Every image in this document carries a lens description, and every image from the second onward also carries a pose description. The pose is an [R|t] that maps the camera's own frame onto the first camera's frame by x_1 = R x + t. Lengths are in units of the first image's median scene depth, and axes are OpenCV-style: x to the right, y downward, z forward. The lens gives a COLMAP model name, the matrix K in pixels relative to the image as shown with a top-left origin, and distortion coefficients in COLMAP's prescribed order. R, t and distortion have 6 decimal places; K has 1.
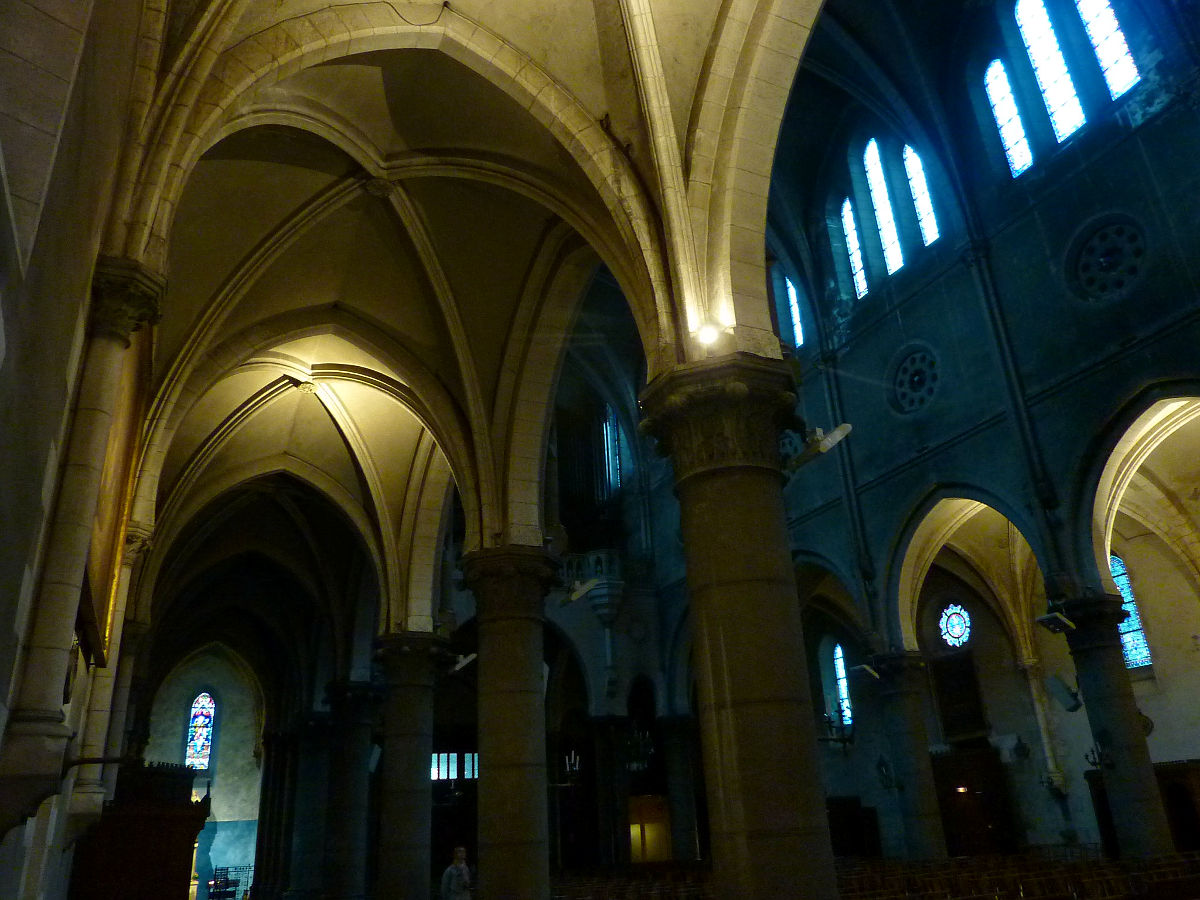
lens RADIAL K [[880.2, 0, 600.7], [0, 880.2, 451.8], [0, 0, 1]] dist [0.000344, -0.000364]
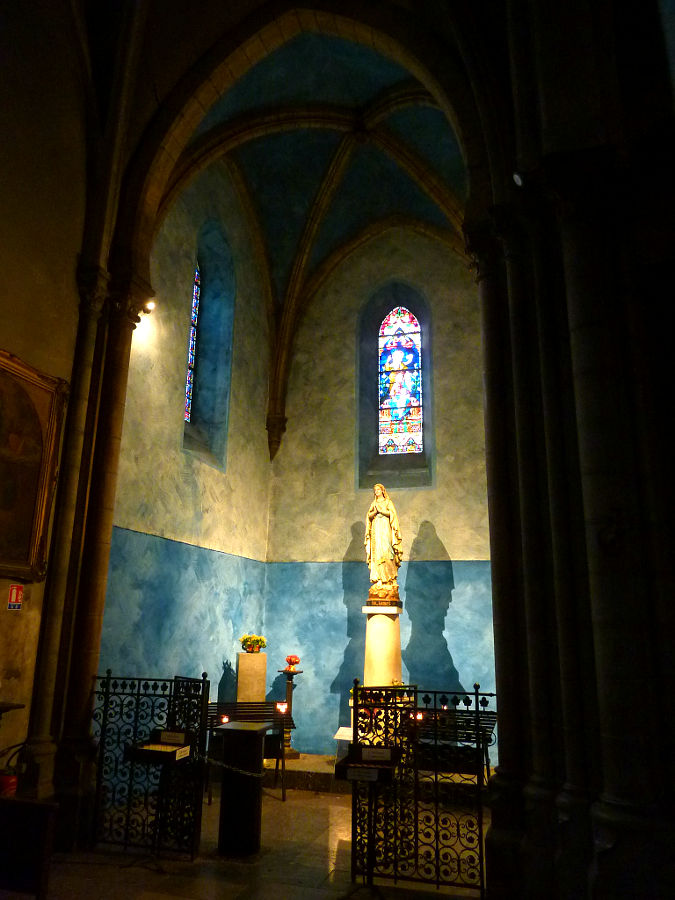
lens RADIAL K [[660.1, 0, 338.3], [0, 660.1, 448.3], [0, 0, 1]] dist [0.000344, -0.000364]
pose [[0.729054, -0.110451, -0.675486, -0.248926], [0.217816, 0.973027, 0.075986, 0.321135], [0.648873, -0.202530, 0.733448, 0.720749]]
